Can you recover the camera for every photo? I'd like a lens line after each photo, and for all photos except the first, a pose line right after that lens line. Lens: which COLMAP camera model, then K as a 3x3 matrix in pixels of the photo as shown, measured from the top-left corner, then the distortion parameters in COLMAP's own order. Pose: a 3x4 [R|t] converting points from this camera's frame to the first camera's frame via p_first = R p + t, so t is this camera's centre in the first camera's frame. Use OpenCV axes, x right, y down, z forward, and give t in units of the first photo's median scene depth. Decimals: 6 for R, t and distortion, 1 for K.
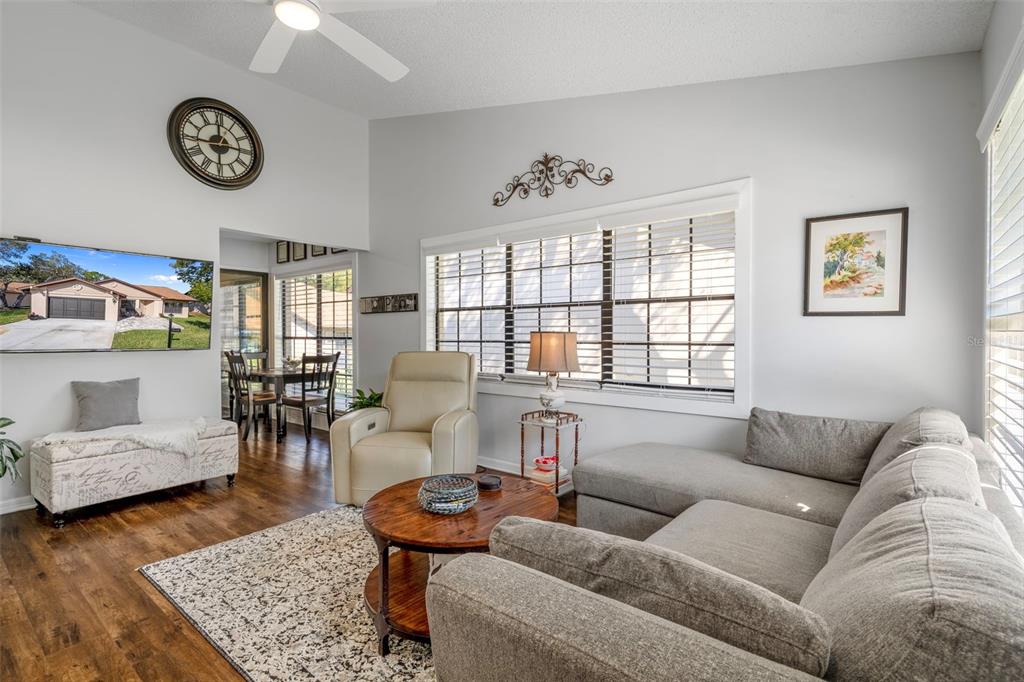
lens RADIAL K [[511.2, 0, 512.0], [0, 511.2, 341.0], [0, 0, 1]] dist [-0.001309, 0.000784]
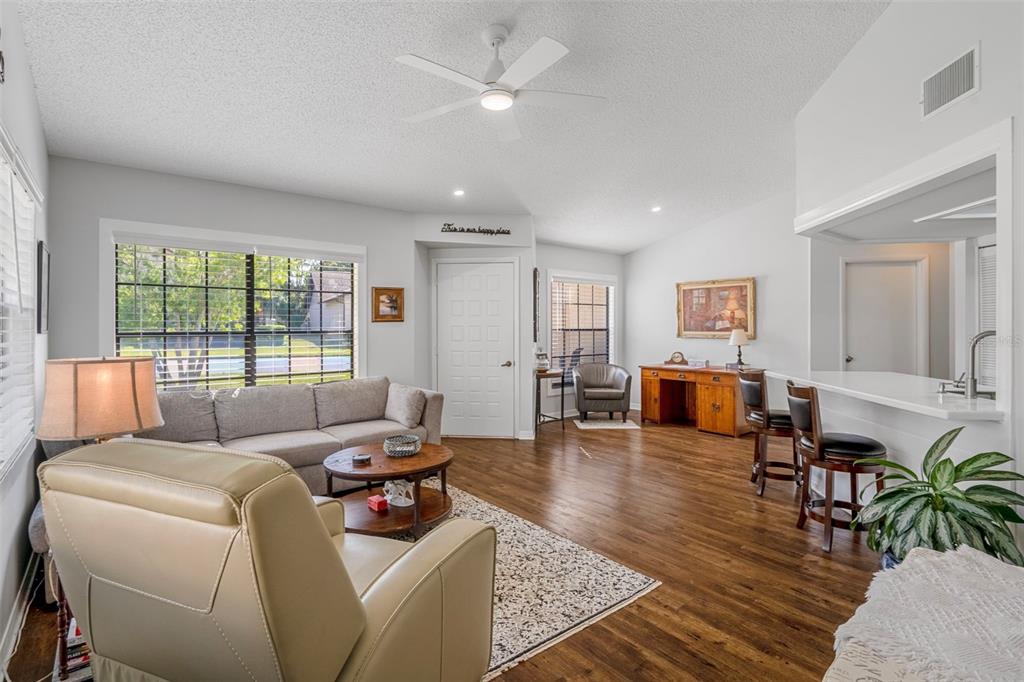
lens RADIAL K [[511.2, 0, 512.0], [0, 511.2, 341.0], [0, 0, 1]] dist [-0.001309, 0.000784]
pose [[-0.979947, -0.002483, 0.199244, -0.615693], [0.006054, 0.999090, 0.042228, -0.082113], [-0.199168, 0.042588, -0.979040, 1.954912]]
